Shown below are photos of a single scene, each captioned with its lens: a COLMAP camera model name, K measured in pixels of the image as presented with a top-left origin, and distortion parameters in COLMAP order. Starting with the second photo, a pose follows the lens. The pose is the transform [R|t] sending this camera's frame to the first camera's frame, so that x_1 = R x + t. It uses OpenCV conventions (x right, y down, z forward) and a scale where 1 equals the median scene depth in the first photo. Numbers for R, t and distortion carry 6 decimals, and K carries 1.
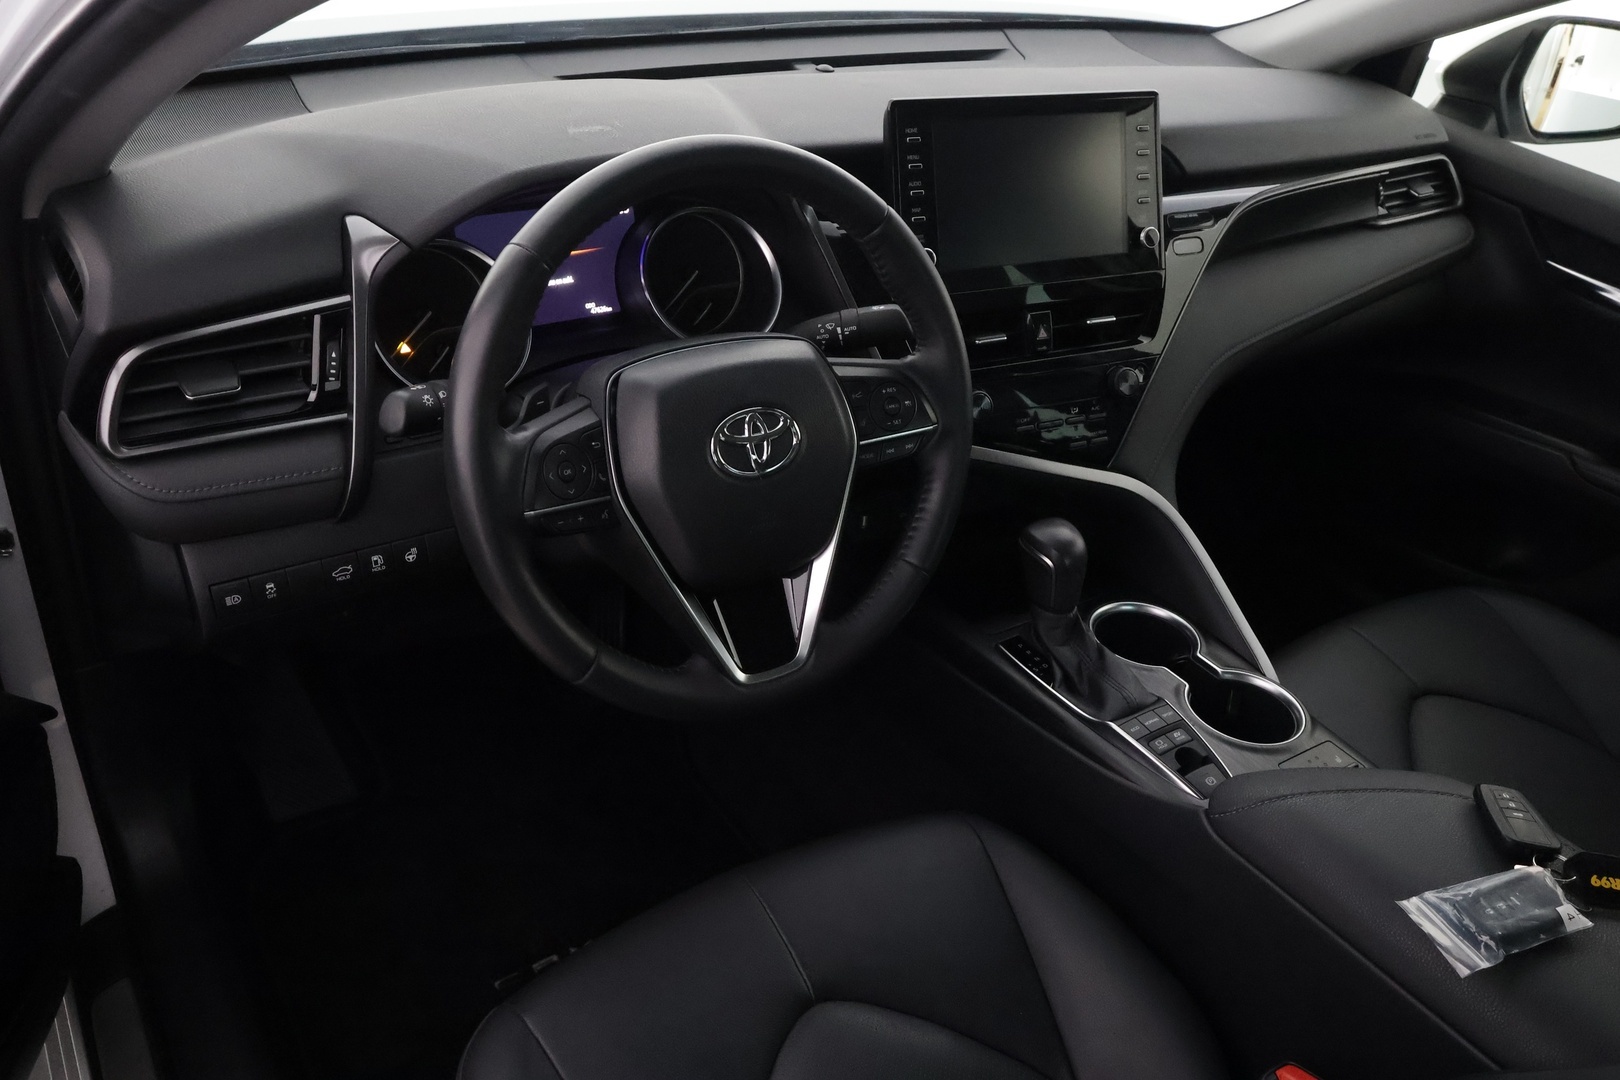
lens RADIAL K [[1283.0, 0, 807.7], [0, 1283.0, 538.4], [0, 0, 1]] dist [-0.004464, 0.006786]
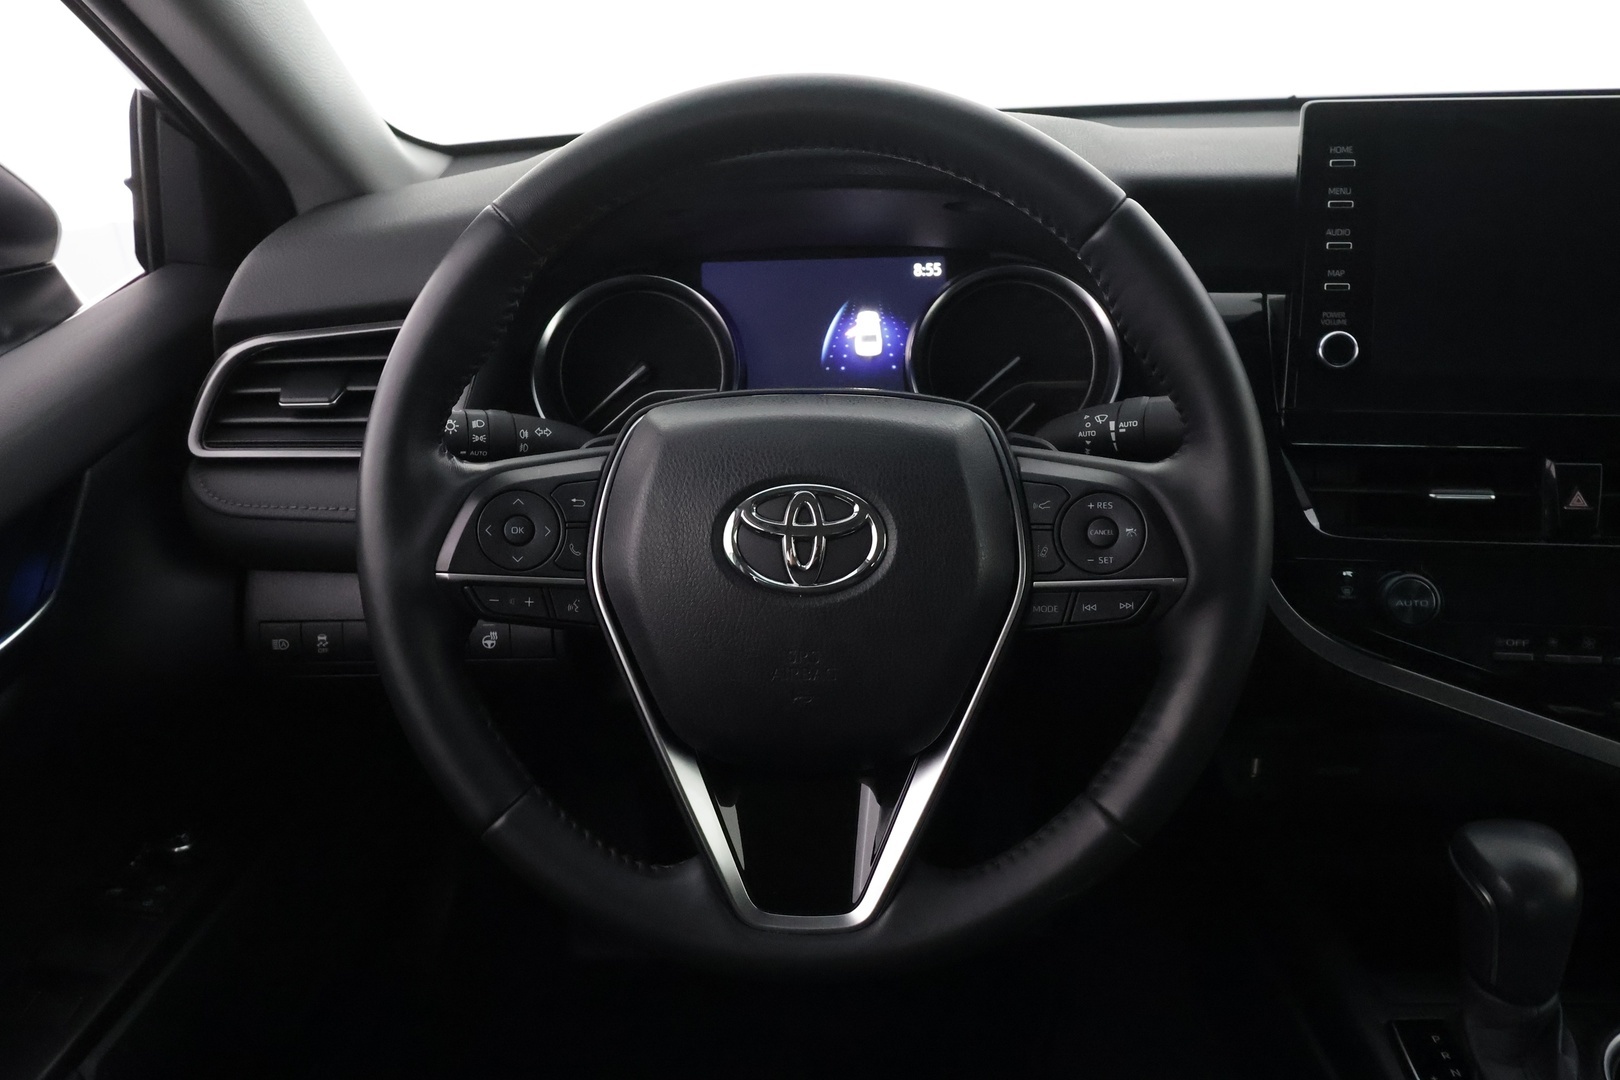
lens RADIAL K [[1283.0, 0, 812.3], [0, 1283.0, 541.3], [0, 0, 1]] dist [-0.004464, 0.006786]
pose [[0.811890, 0.124660, -0.570346, 0.253245], [-0.222816, 0.969151, -0.105353, -0.006147], [0.539618, 0.212618, 0.814620, 0.384286]]
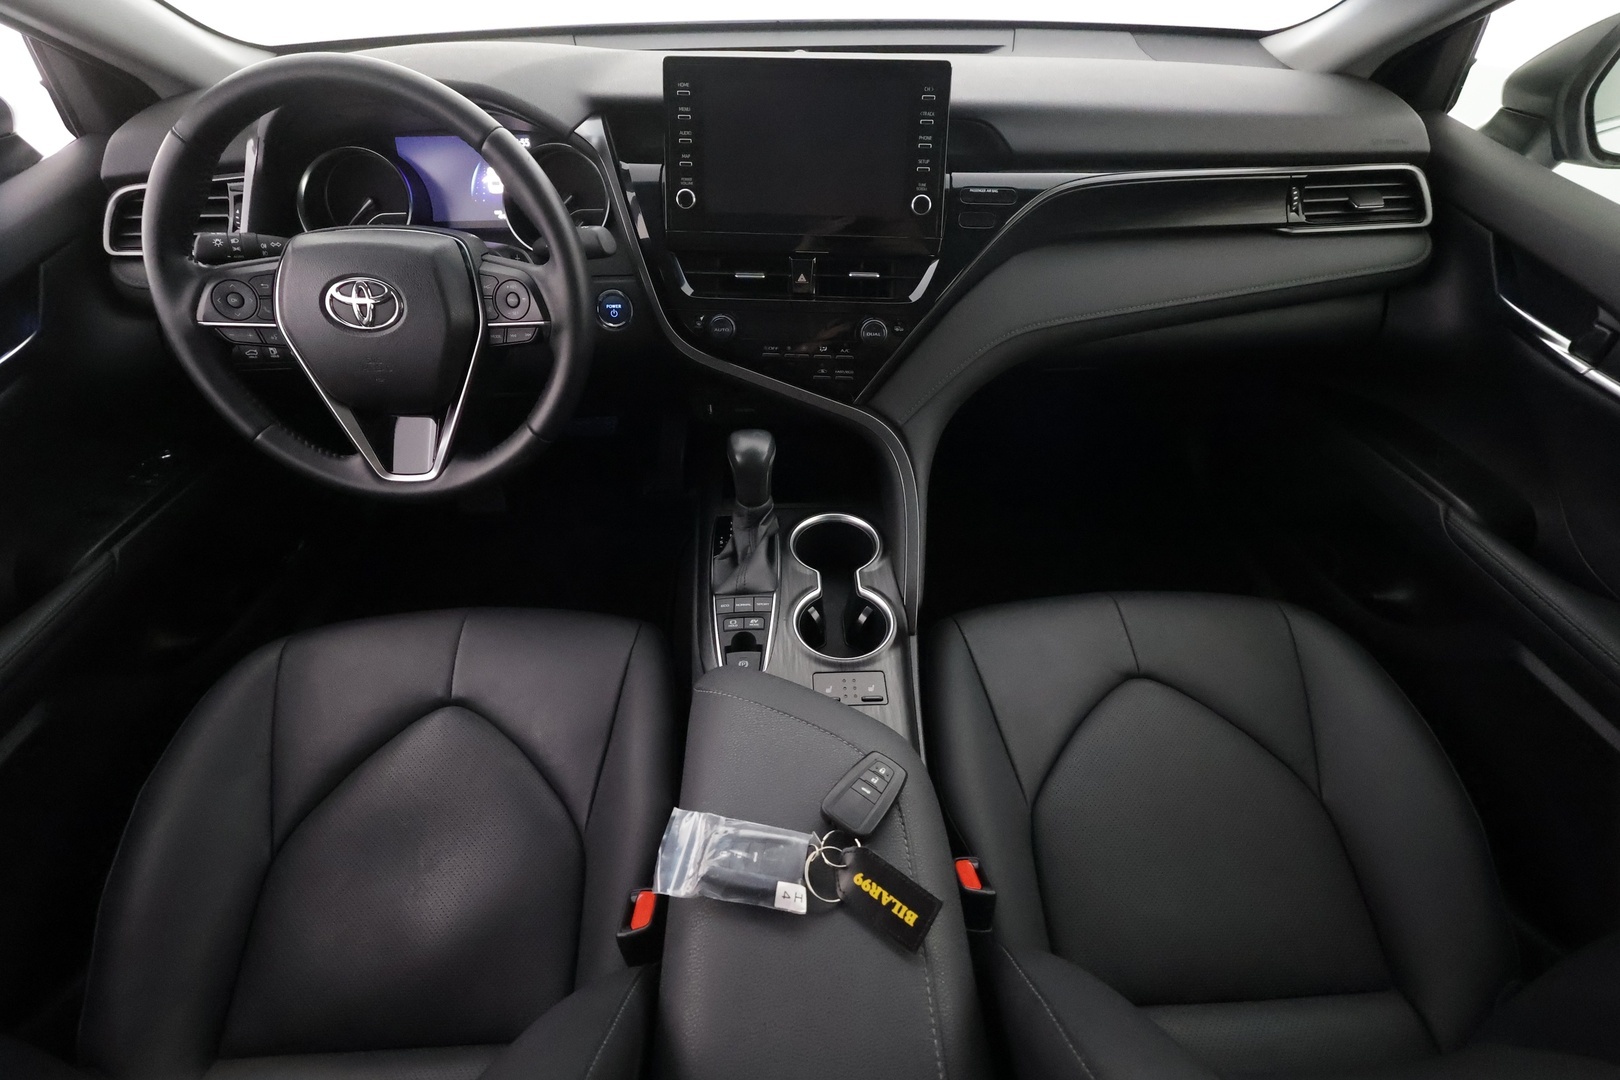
lens RADIAL K [[756.0, 0, 811.7], [0, 756.0, 544.3], [0, 0, 1]] dist [-0.005626, 0.001962]
pose [[0.853516, 0.285061, -0.436177, 0.617479], [-0.211797, 0.954610, 0.209432, -0.078330], [0.476079, -0.086372, 0.875150, 0.395526]]
